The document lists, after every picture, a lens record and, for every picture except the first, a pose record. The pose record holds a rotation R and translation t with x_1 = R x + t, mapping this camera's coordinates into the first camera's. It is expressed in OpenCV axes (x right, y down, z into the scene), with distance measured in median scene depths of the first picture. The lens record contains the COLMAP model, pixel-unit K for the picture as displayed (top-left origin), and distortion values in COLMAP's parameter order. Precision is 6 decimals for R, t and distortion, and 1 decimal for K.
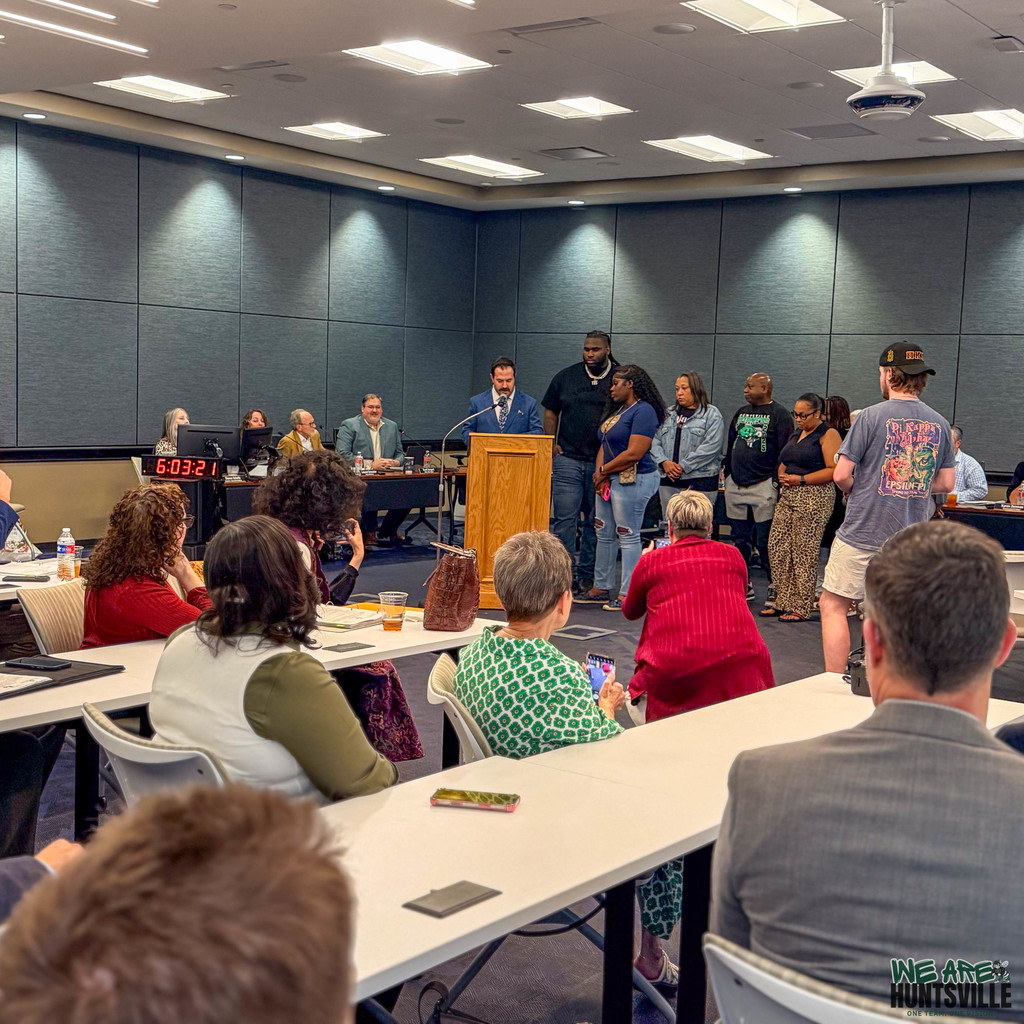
lens RADIAL K [[1460.1, 0, 512.0], [0, 1460.1, 512.0], [0, 0, 1]] dist [0.009445, -0.030245]
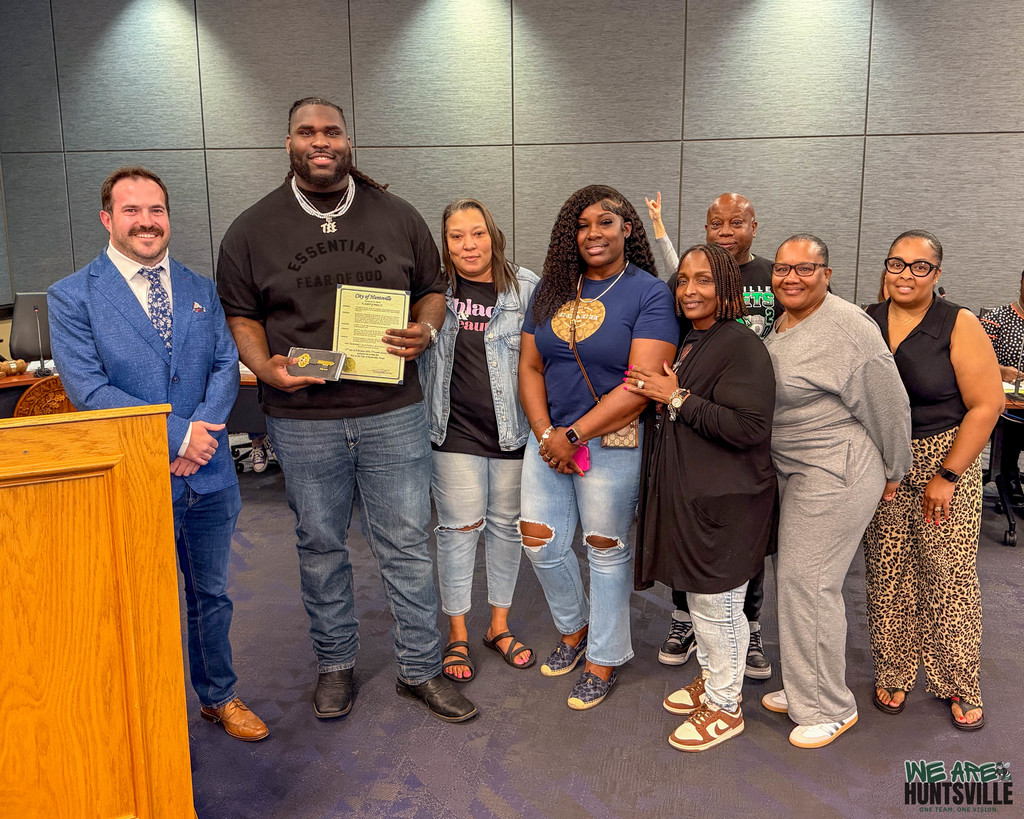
lens RADIAL K [[938.5, 0, 512.0], [0, 938.5, 409.5], [0, 0, 1]] dist [0.099218, -0.162896]
pose [[0.916301, -0.115337, 0.383523, 0.012086], [0.067053, 0.988298, 0.137010, -0.052823], [-0.394837, -0.099826, 0.913312, 0.538148]]
